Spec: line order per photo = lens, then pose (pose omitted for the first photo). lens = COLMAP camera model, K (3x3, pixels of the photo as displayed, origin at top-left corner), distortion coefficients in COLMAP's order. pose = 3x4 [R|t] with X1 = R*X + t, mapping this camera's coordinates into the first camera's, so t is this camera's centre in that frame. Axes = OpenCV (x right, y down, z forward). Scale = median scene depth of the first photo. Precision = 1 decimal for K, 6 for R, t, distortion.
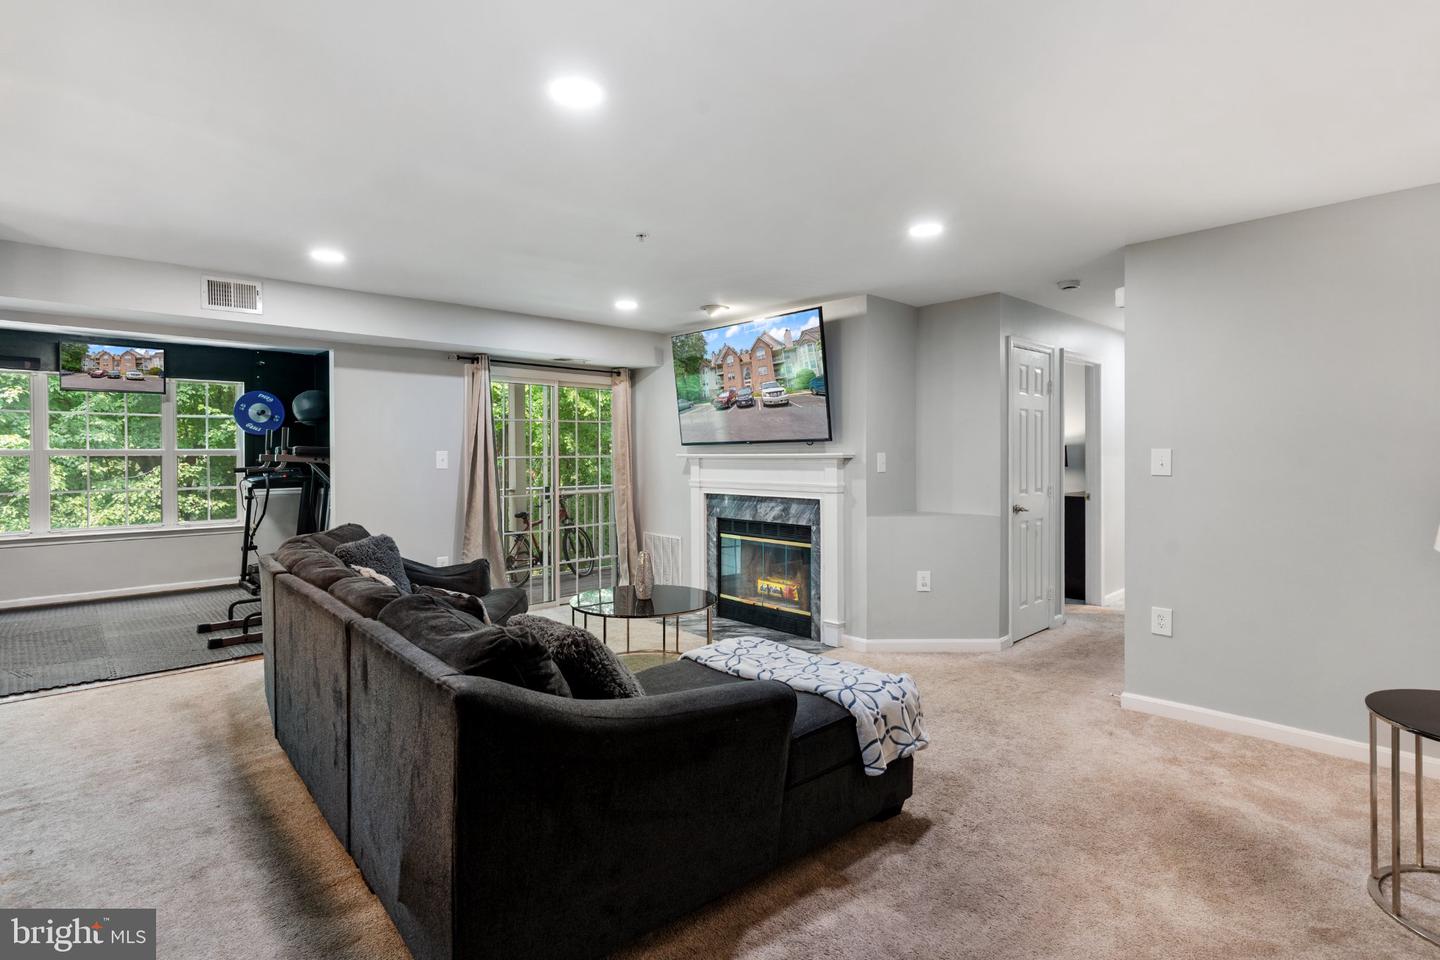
lens RADIAL K [[700.7, 0, 720.8], [0, 700.7, 455.8], [0, 0, 1]] dist [-0.000897, 0.000197]
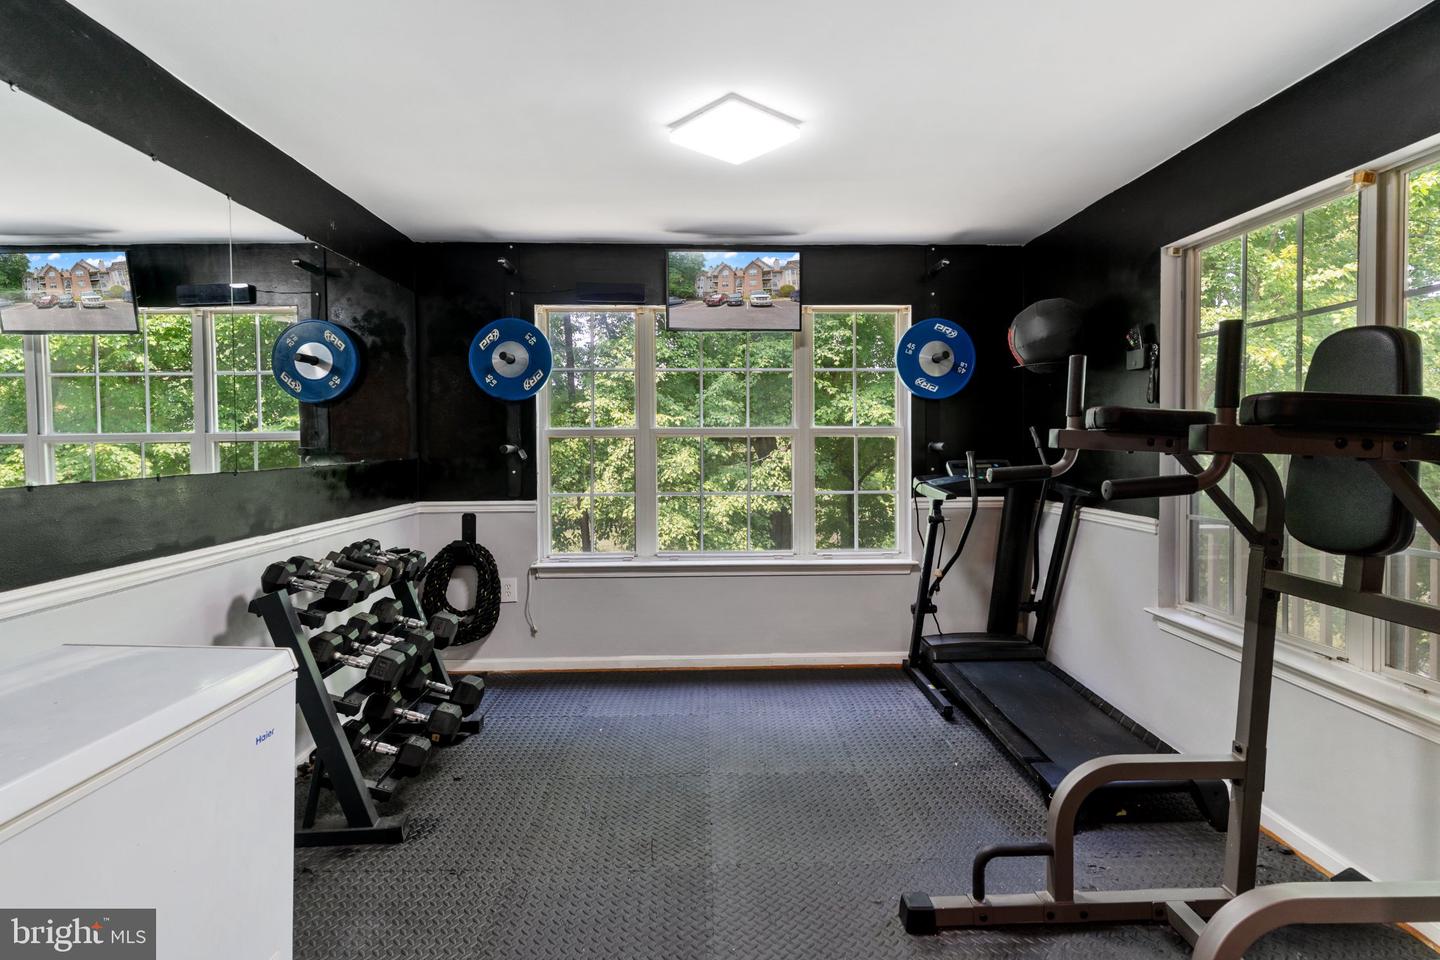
lens RADIAL K [[700.7, 0, 720.8], [0, 700.7, 455.8], [0, 0, 1]] dist [-0.000897, 0.000197]
pose [[0.738658, 0.018337, -0.673831, -0.426284], [-0.004337, 0.999739, 0.022451, 0.003383], [0.674067, -0.013662, 0.738544, 0.496982]]
